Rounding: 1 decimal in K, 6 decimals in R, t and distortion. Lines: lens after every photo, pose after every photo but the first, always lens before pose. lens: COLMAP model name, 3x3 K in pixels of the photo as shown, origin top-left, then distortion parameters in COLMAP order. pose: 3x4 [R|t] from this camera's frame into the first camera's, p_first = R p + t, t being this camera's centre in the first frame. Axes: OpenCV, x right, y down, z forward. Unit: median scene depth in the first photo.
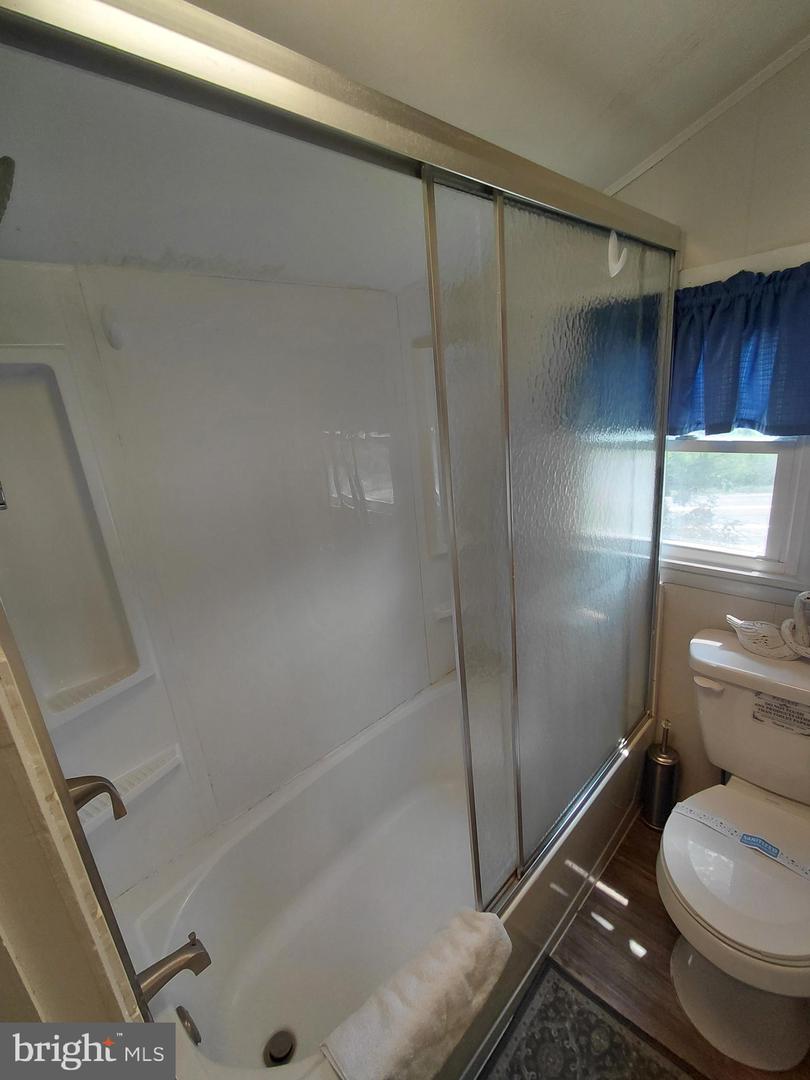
lens RADIAL K [[497.5, 0, 411.6], [0, 497.5, 543.6], [0, 0, 1]] dist [0.003843, -0.002988]
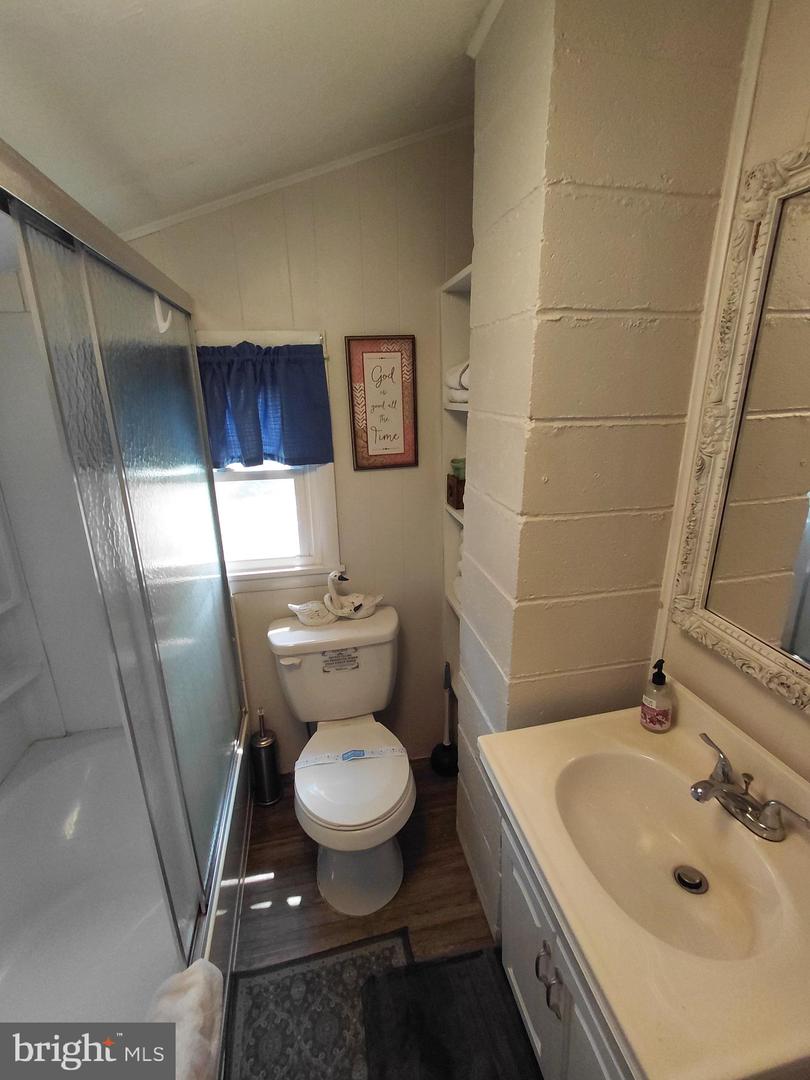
lens RADIAL K [[497.5, 0, 423.4], [0, 497.5, 546.2], [0, 0, 1]] dist [0.003843, -0.002988]
pose [[0.532987, -0.181647, 0.826396, -0.222272], [0.215200, 0.973668, 0.075224, -0.025462], [-0.818300, 0.137747, 0.558043, -0.020341]]
